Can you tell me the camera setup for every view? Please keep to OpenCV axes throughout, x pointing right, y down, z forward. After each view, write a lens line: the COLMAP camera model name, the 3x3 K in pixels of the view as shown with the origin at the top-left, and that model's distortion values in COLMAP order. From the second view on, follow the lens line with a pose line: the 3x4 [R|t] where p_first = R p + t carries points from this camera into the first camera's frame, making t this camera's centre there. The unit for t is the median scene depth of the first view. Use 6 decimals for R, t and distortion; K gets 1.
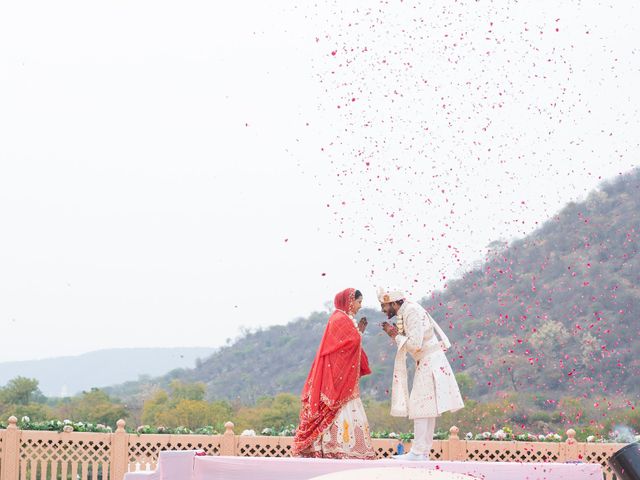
lens RADIAL K [[1889.1, 0, 320.0], [0, 1889.1, 240.0], [0, 0, 1]] dist [0.014353, 0.247431]
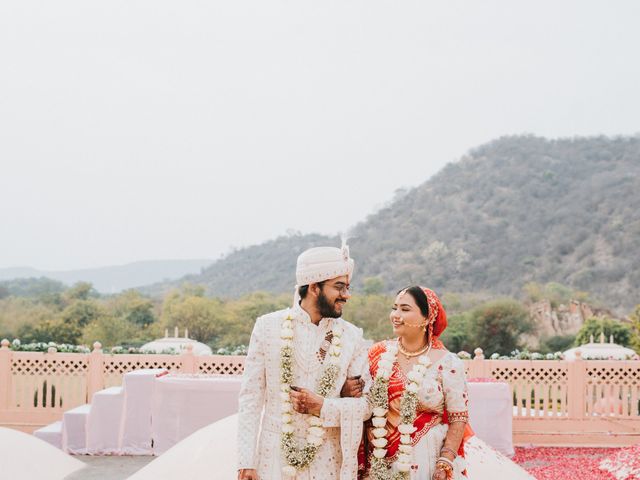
lens RADIAL K [[1889.1, 0, 320.0], [0, 1889.1, 240.0], [0, 0, 1]] dist [0.014353, 0.247431]
pose [[0.999355, -0.003486, 0.035751, -0.024136], [0.002535, 0.999643, 0.026613, 0.001263], [-0.035831, -0.026505, 0.999006, -0.500827]]
